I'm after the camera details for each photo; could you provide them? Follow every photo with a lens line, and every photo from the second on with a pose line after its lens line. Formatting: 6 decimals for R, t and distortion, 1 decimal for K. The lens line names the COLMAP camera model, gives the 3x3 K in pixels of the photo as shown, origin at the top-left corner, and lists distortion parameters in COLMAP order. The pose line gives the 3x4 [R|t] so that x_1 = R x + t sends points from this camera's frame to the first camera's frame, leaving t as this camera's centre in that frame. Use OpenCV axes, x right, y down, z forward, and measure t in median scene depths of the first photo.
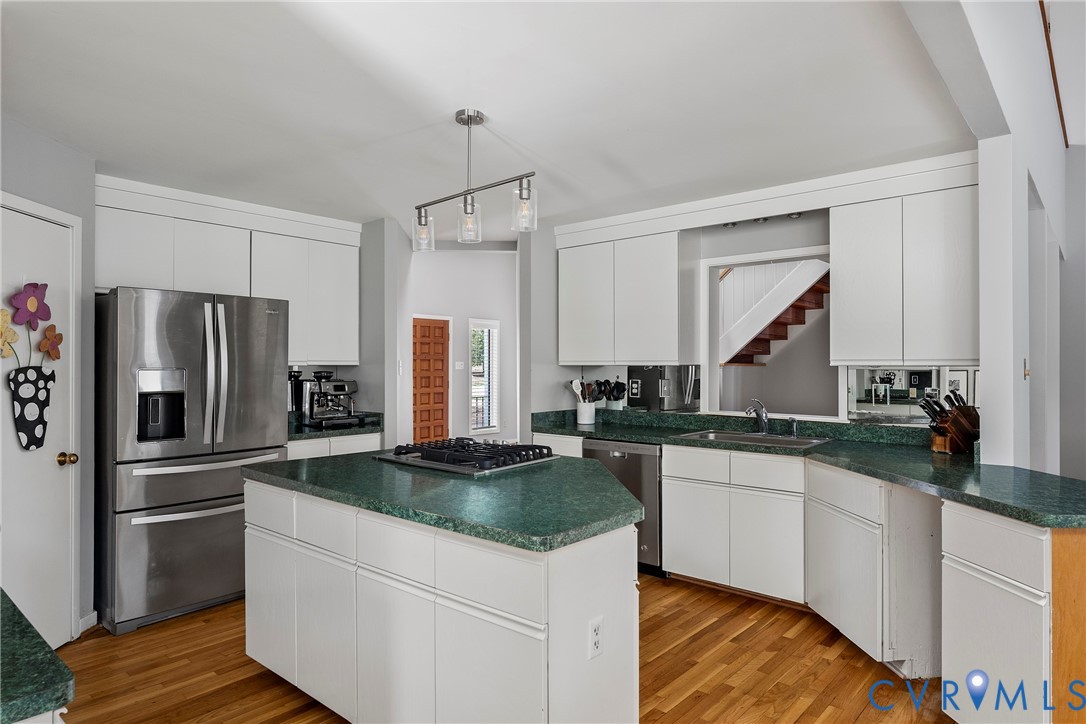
lens RADIAL K [[645.7, 0, 548.1], [0, 645.7, 367.8], [0, 0, 1]] dist [0.002056, 0.000065]
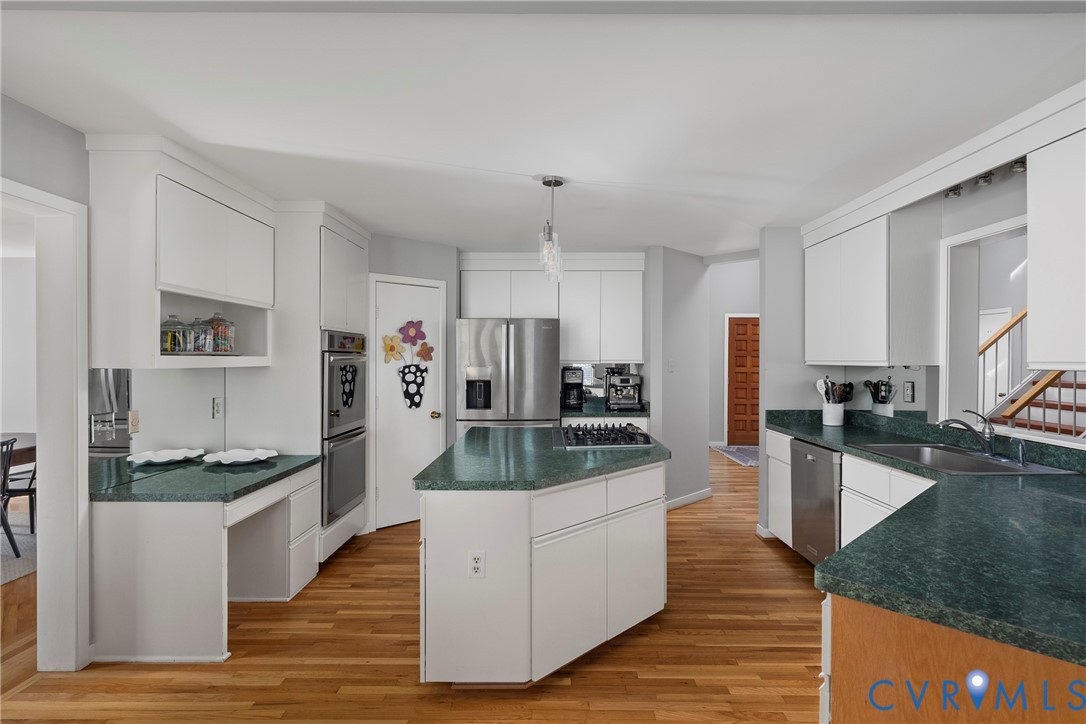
lens RADIAL K [[566.9, 0, 544.6], [0, 566.9, 365.1], [0, 0, 1]] dist [0.001008, -0.001236]
pose [[0.651000, 0.007707, -0.759039, 0.621498], [-0.003140, 0.999967, 0.007461, -0.012456], [0.759072, -0.002474, 0.651002, 0.179989]]
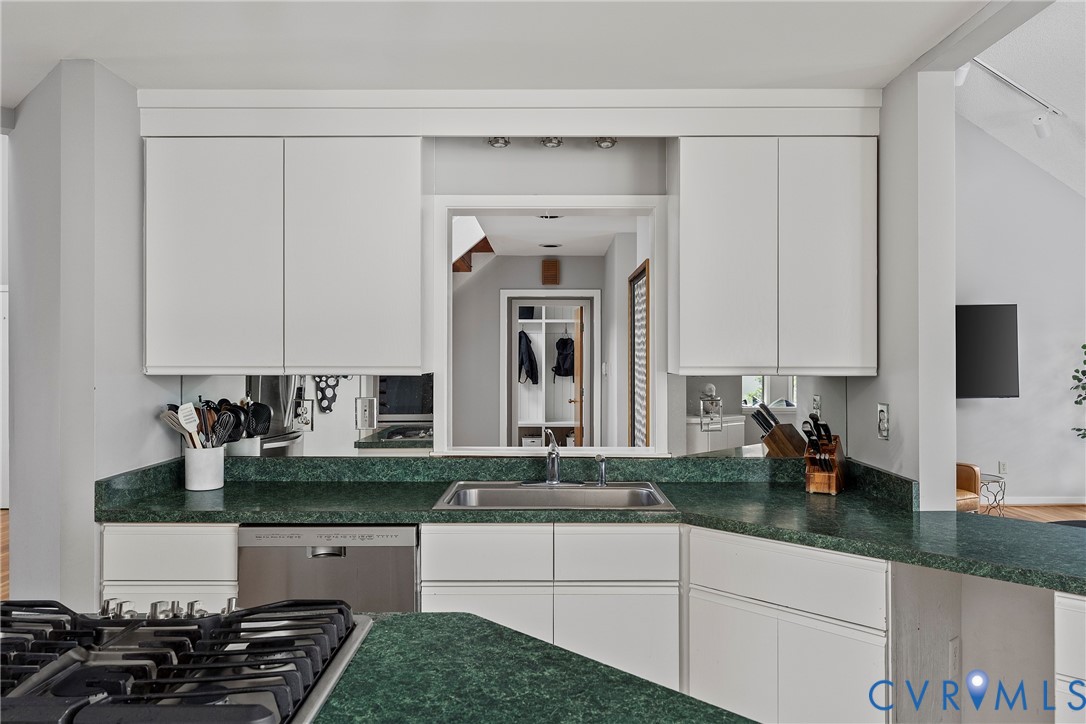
lens RADIAL K [[766.5, 0, 542.8], [0, 766.5, 352.9], [0, 0, 1]] dist [-0.008499, 0.000207]
pose [[0.757654, 0.003166, 0.652649, -0.197031], [0.002239, 0.999970, -0.007450, -0.022650], [-0.652653, 0.007106, 0.757624, 0.541893]]
